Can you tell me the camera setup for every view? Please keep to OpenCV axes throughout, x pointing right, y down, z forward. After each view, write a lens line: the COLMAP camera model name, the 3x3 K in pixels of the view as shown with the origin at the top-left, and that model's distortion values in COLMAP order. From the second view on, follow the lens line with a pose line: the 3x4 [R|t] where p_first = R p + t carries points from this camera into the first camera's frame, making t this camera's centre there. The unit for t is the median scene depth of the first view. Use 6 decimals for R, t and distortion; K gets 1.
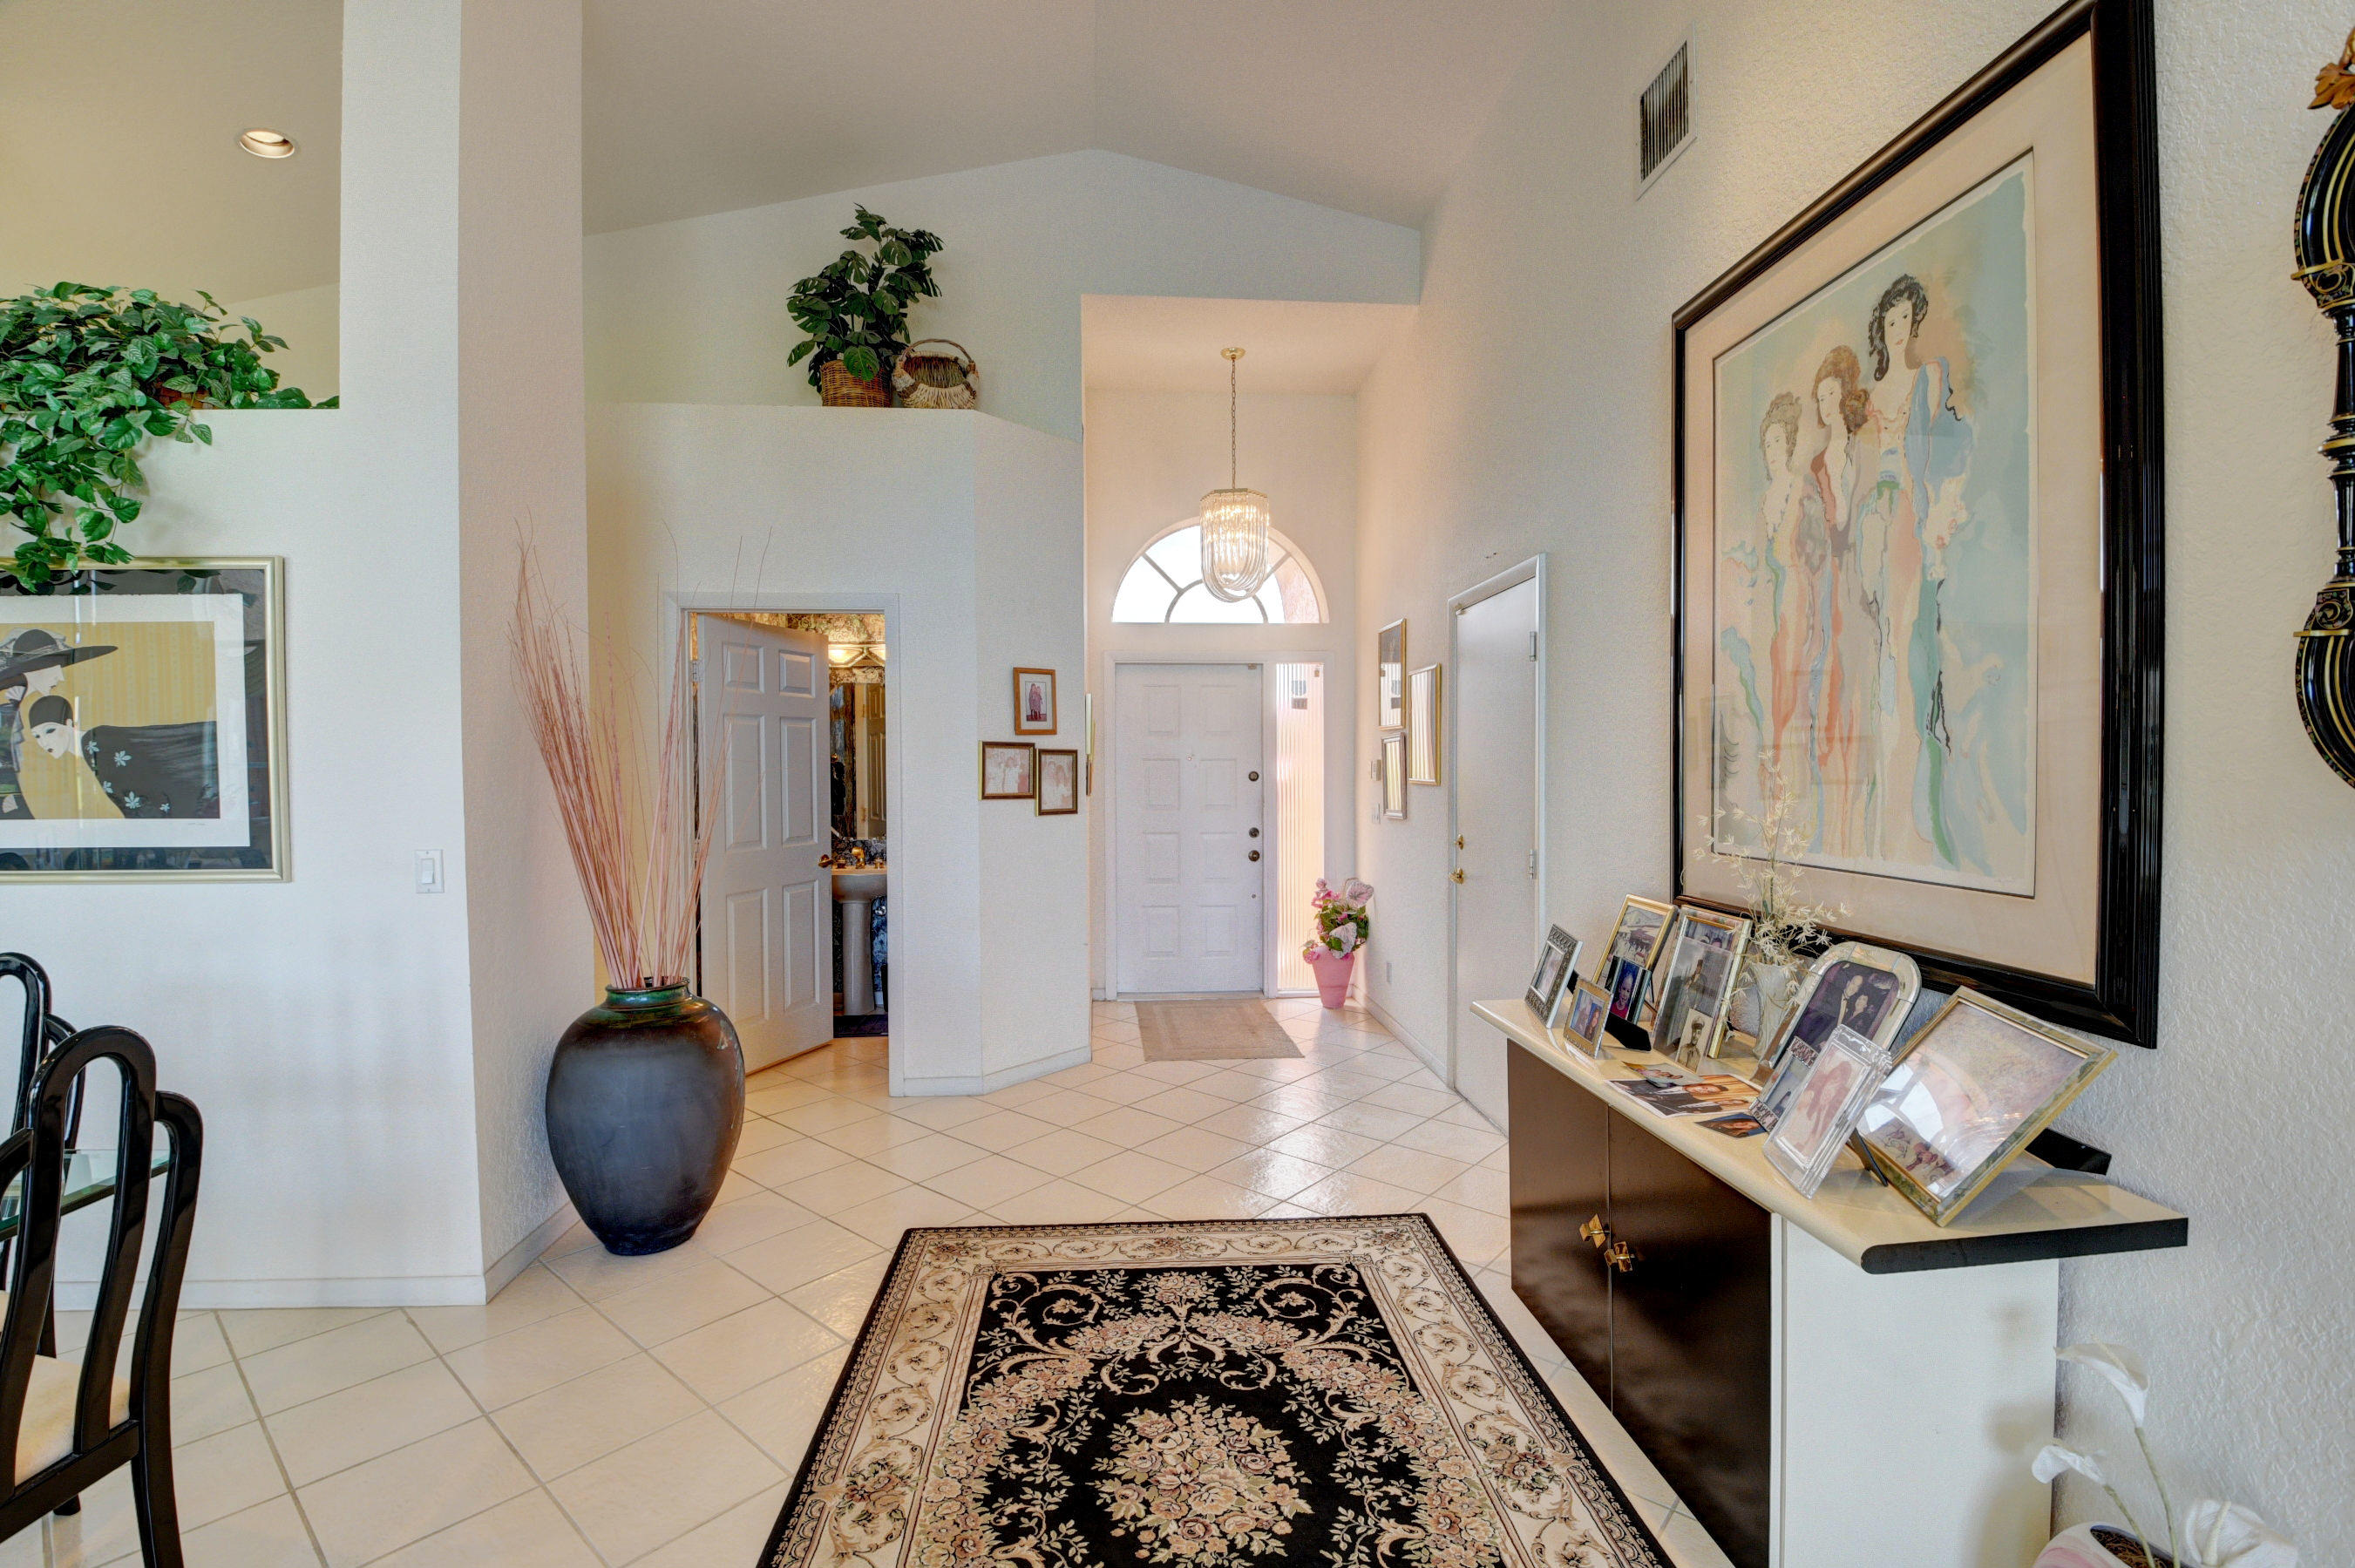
lens RADIAL K [[1043.5, 0, 1172.5], [0, 1043.5, 794.8], [0, 0, 1]] dist [-0.017729, -0.000766]
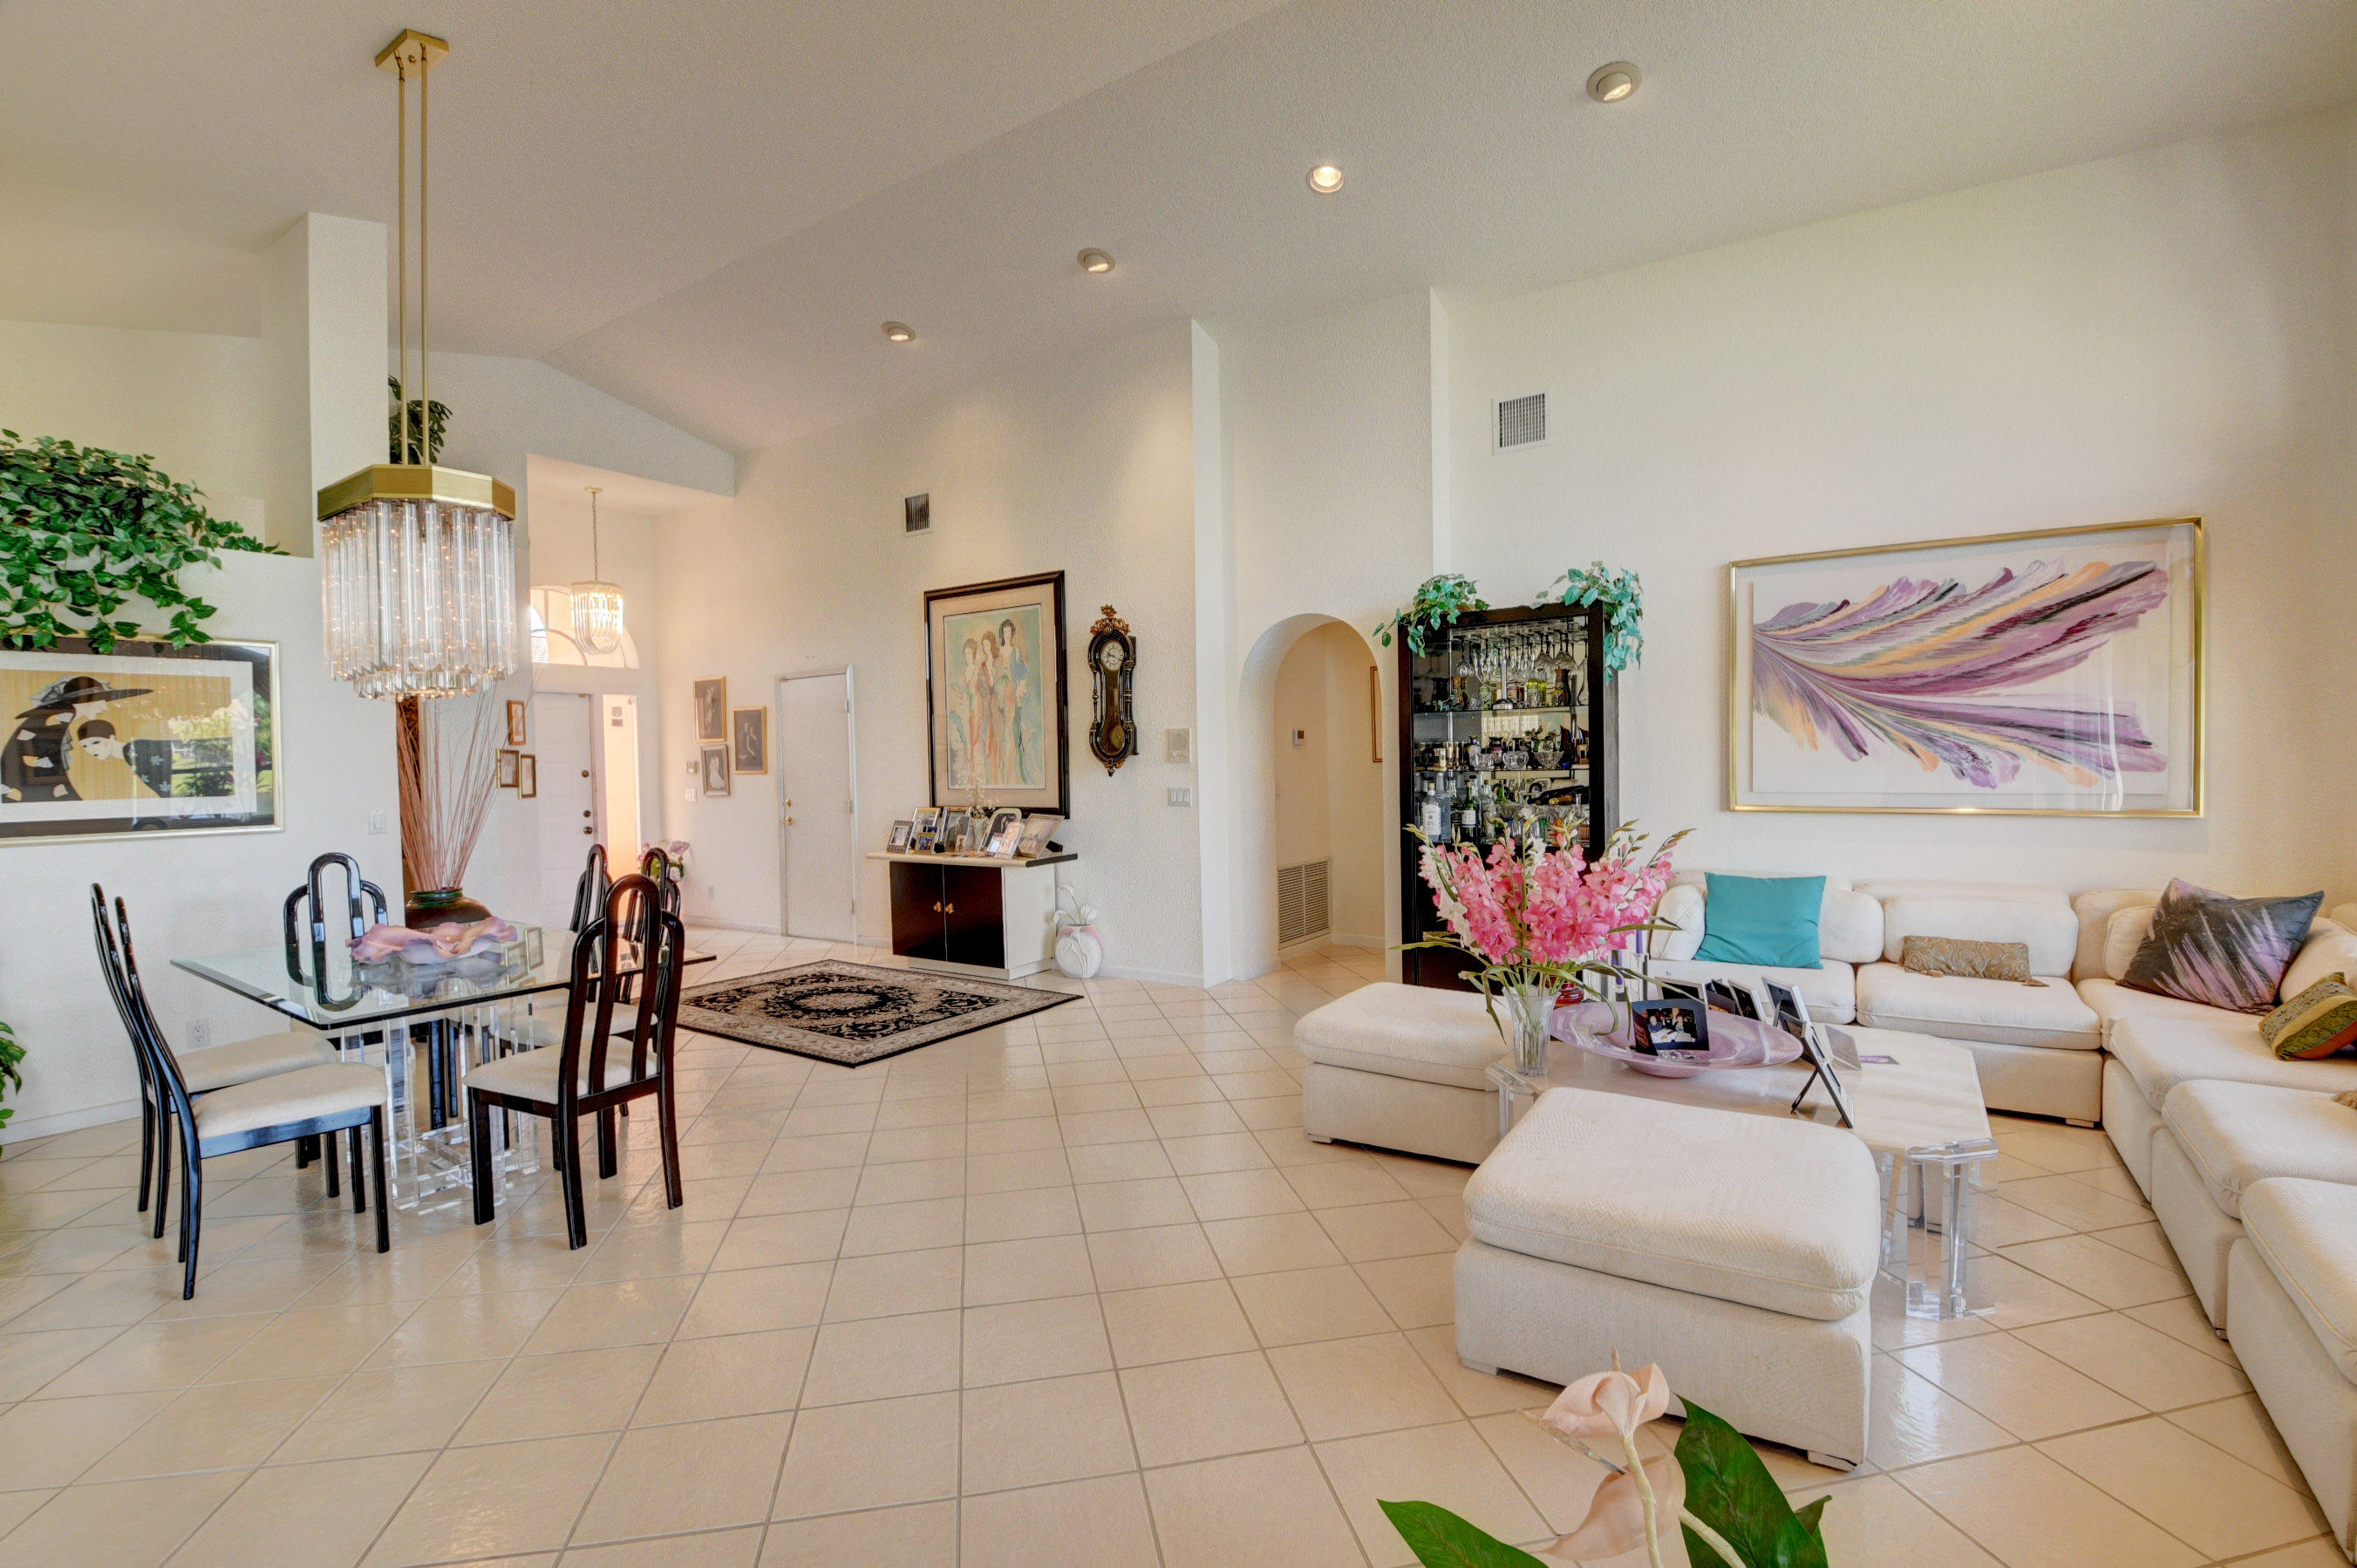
lens RADIAL K [[1044.5, 0, 1179.4], [0, 1044.5, 782.6], [0, 0, 1]] dist [-0.017729, -0.000766]
pose [[0.617250, -0.023253, 0.786424, -1.307706], [0.036842, 0.999321, 0.000631, 0.056625], [-0.785904, 0.028584, 0.617687, -1.234432]]
